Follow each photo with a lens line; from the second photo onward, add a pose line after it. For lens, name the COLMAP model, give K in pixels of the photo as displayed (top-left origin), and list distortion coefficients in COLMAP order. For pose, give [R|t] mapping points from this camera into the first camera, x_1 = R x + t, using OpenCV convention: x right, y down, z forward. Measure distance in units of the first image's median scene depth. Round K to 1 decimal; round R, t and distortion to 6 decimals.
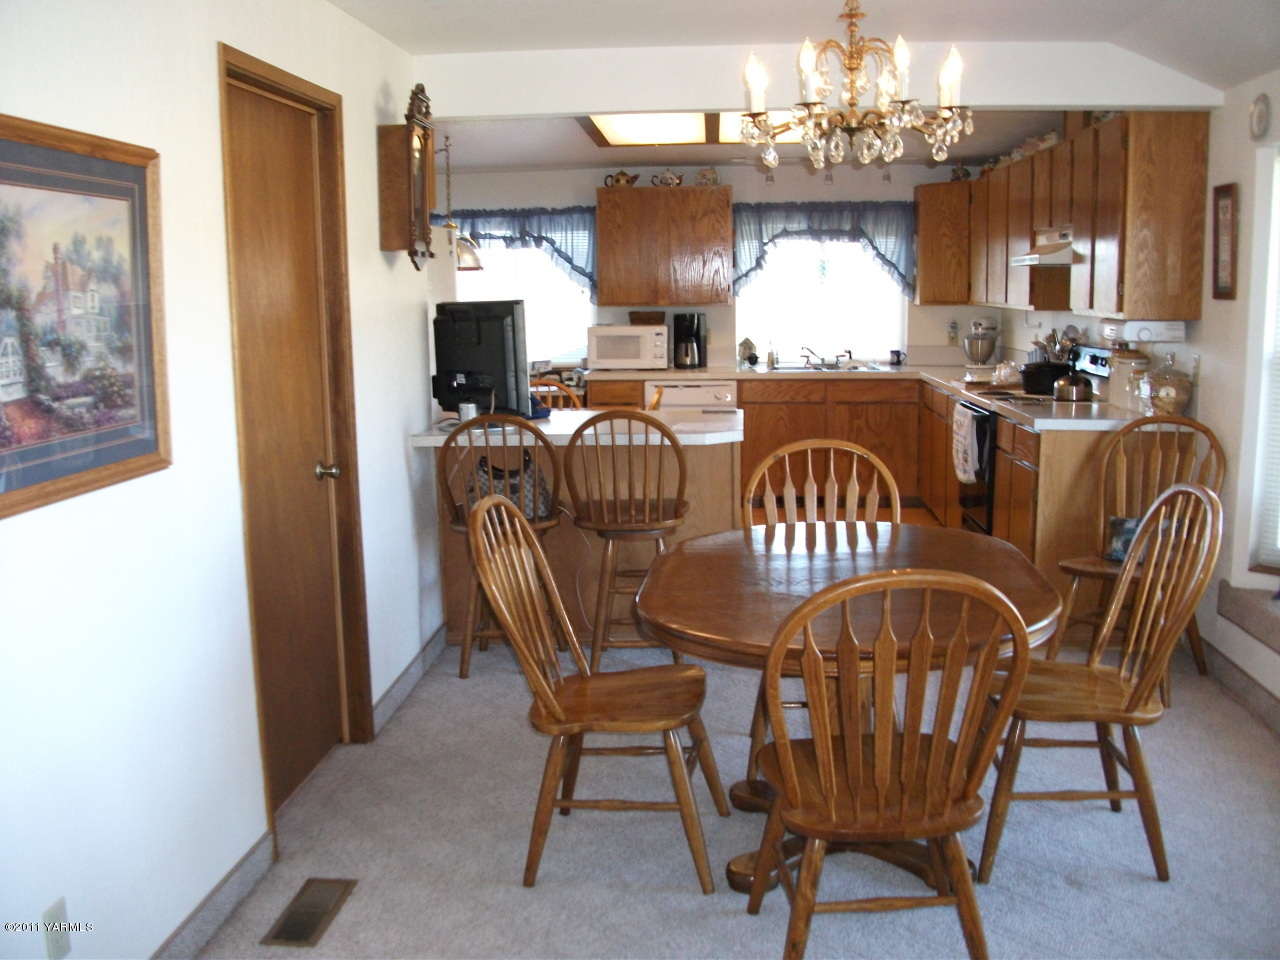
lens RADIAL K [[1243.2, 0, 641.0], [0, 1243.2, 478.3], [0, 0, 1]] dist [-0.119286, 0.000000]
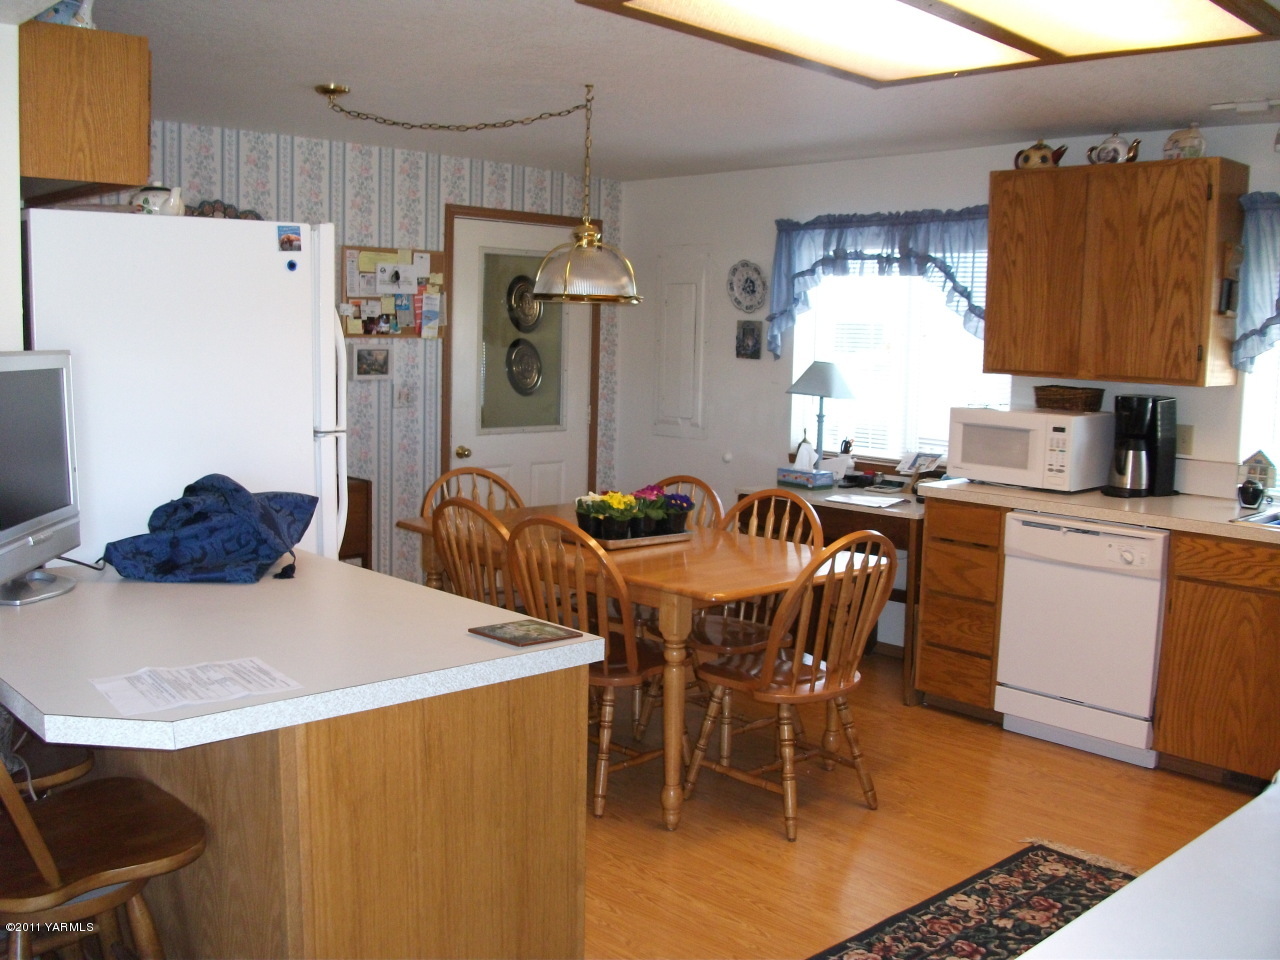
lens RADIAL K [[1243.2, 0, 639.9], [0, 1243.2, 483.9], [0, 0, 1]] dist [-0.119286, 0.000000]
pose [[0.743162, 0.112048, -0.659664, 0.232661], [-0.133447, 0.990893, 0.017972, -0.074438], [0.655670, 0.074674, 0.751346, 0.451698]]
